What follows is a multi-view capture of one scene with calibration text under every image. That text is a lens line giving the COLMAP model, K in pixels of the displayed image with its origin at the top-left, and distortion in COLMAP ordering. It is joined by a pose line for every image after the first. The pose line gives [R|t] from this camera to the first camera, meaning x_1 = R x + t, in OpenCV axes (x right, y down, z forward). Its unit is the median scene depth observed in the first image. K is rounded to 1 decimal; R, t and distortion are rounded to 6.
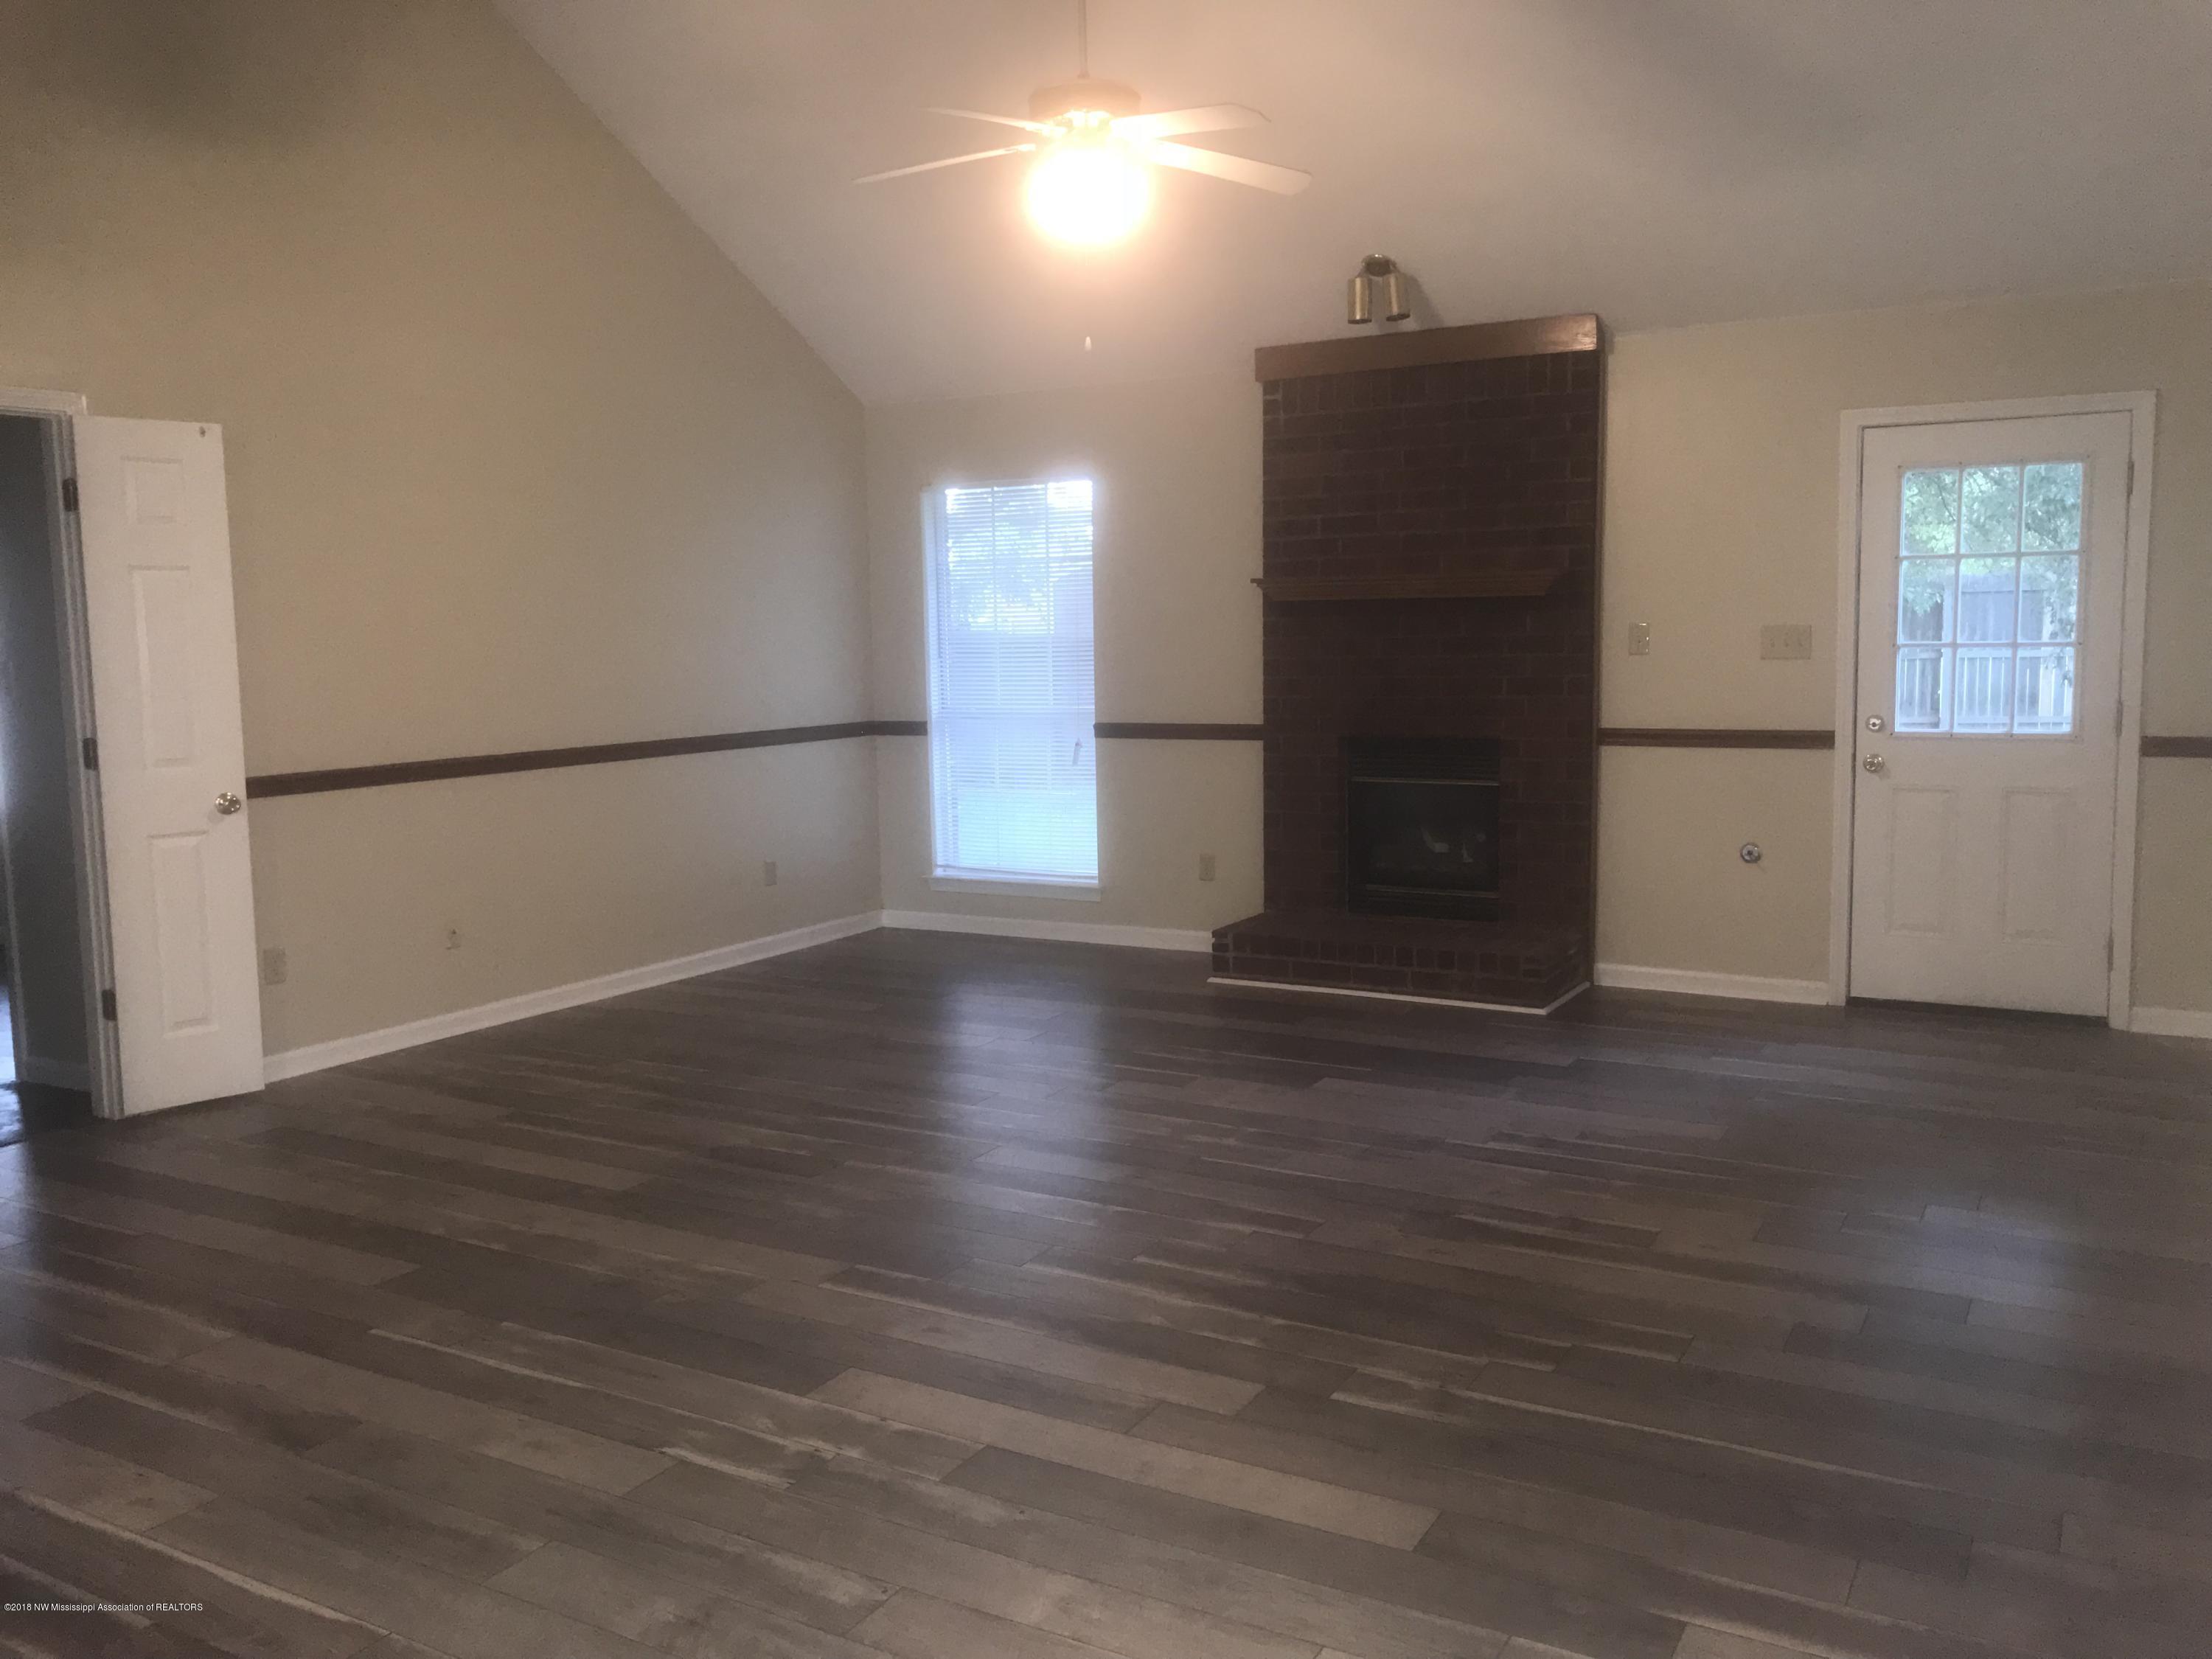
lens RADIAL K [[1810.9, 0, 1094.2], [0, 1810.9, 833.6], [0, 0, 1]] dist [0.038841, -0.031322]
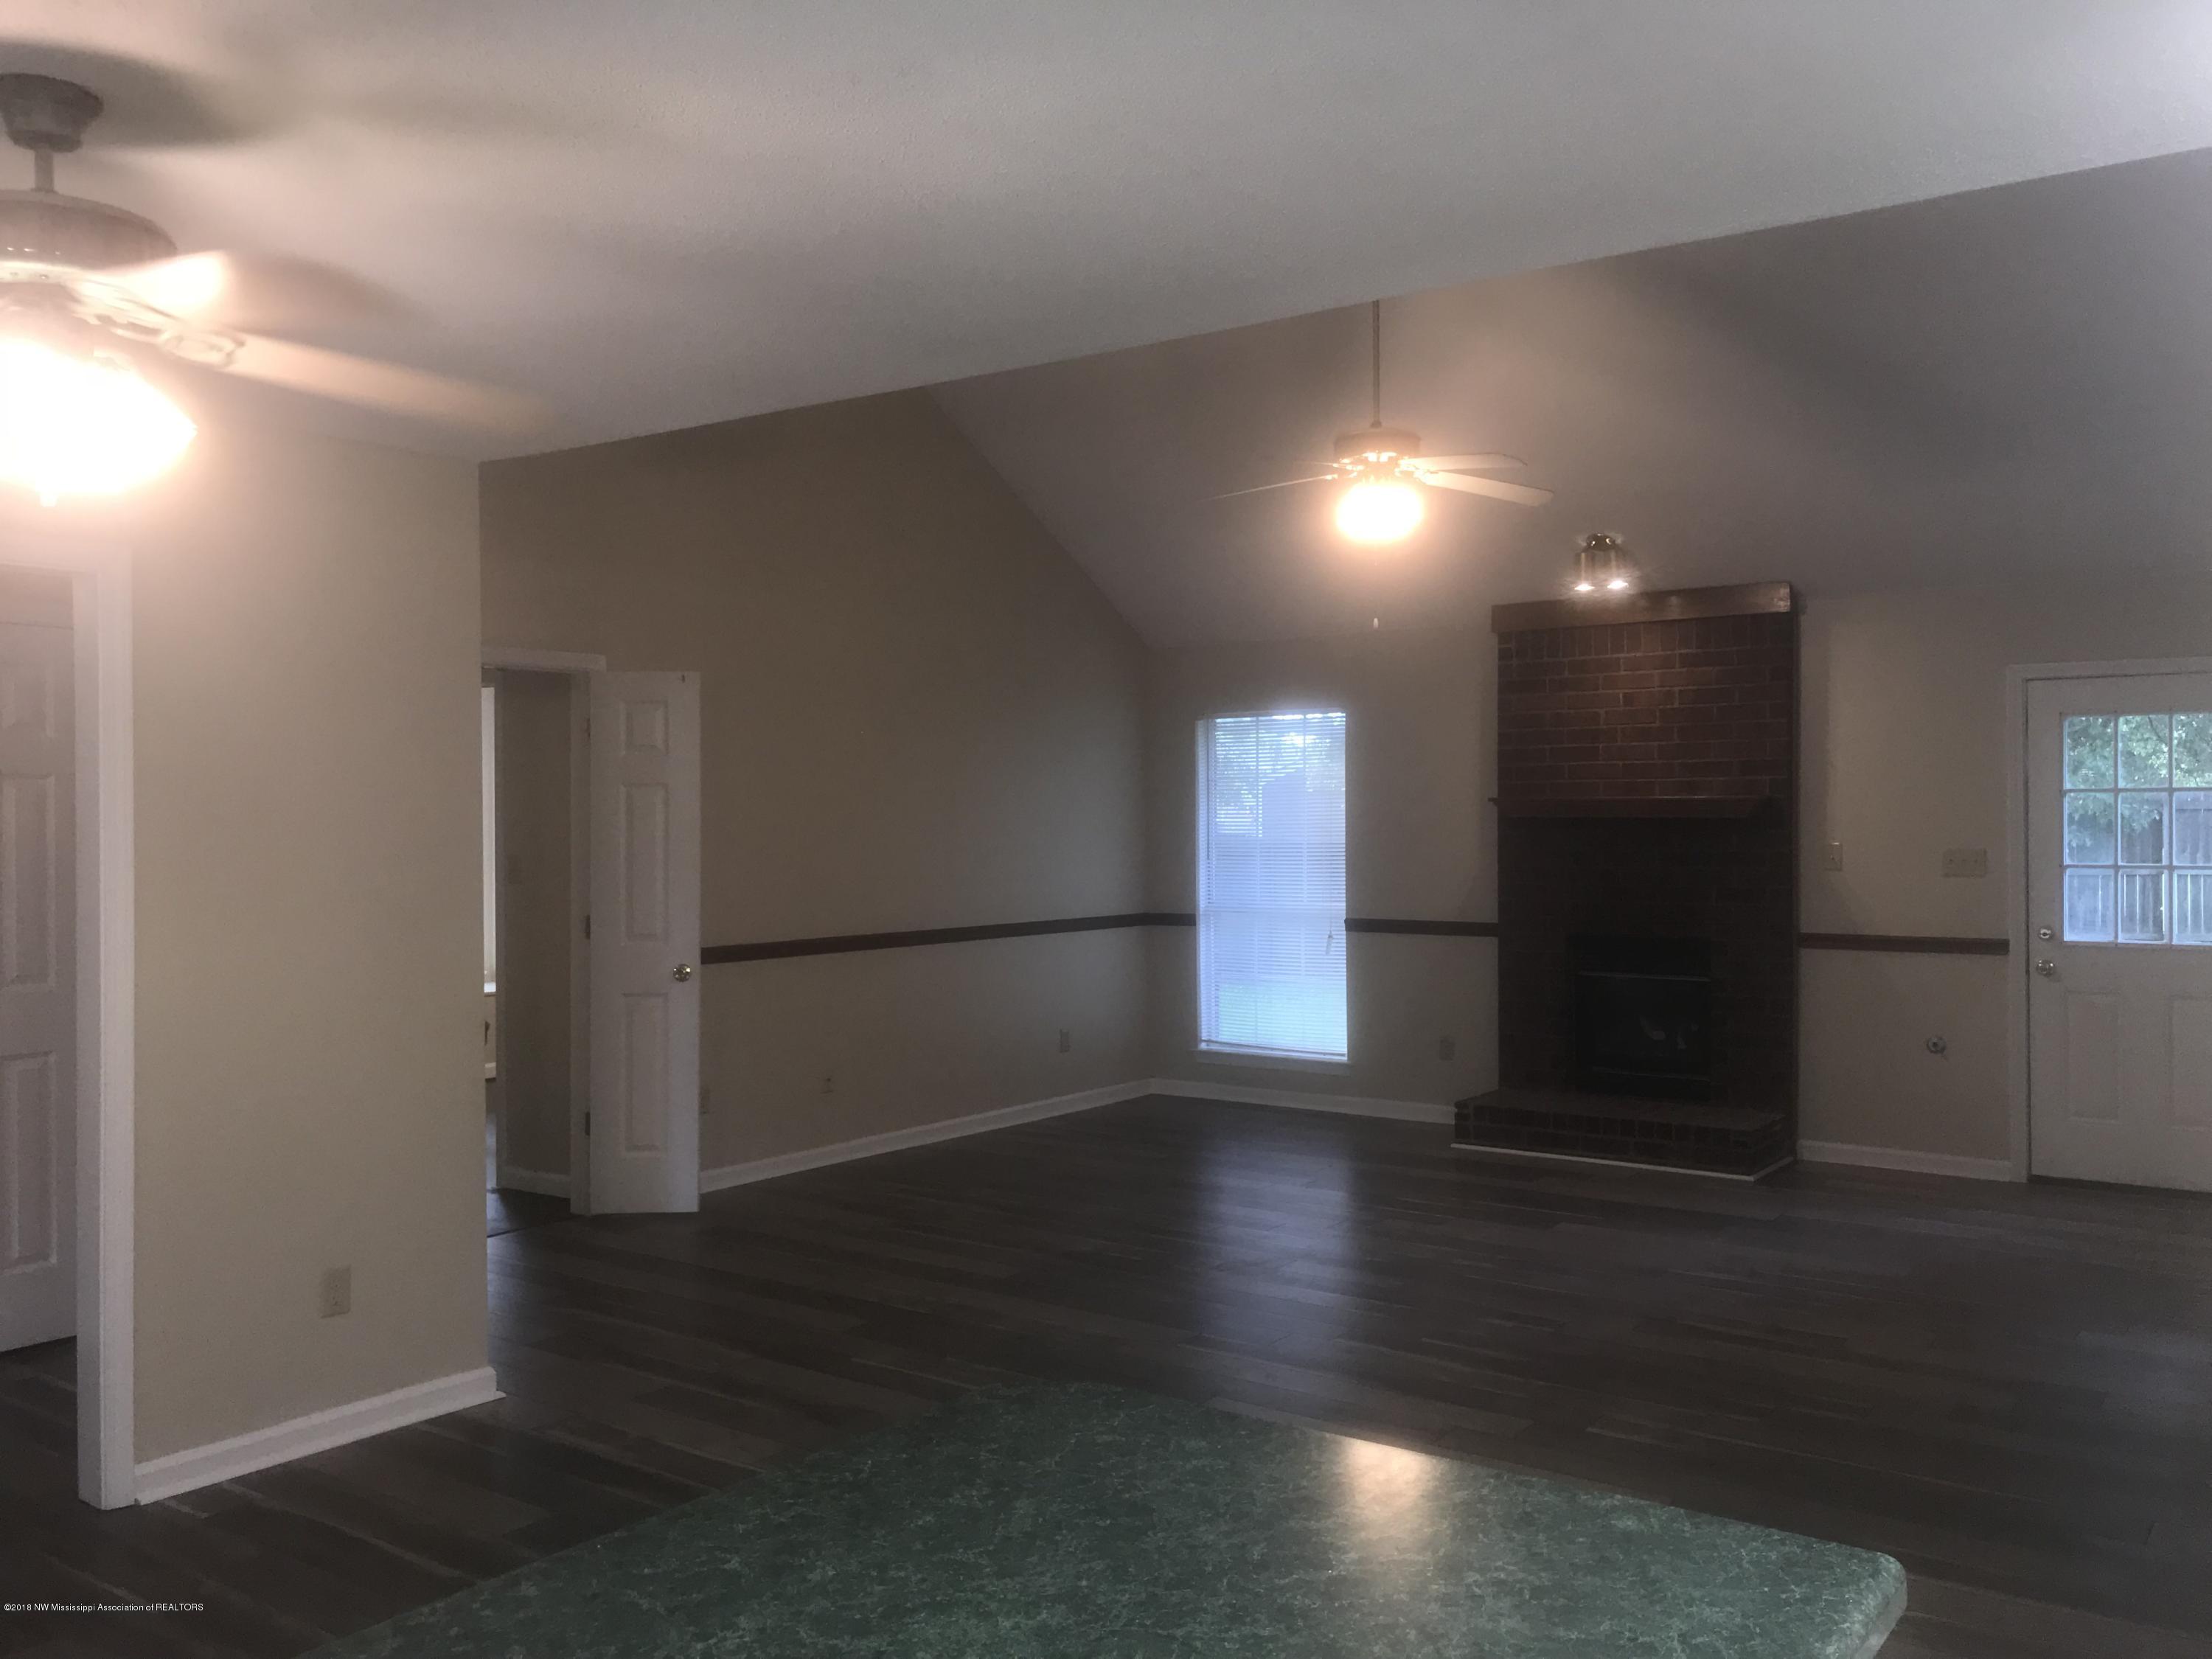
lens RADIAL K [[1810.9, 0, 1103.6], [0, 1810.9, 820.2], [0, 0, 1]] dist [0.038841, -0.031322]
pose [[0.994759, 0.015325, -0.101096, -0.044174], [-0.026854, 0.993153, -0.113688, 0.013939], [0.098661, 0.115807, 0.988360, -0.189952]]
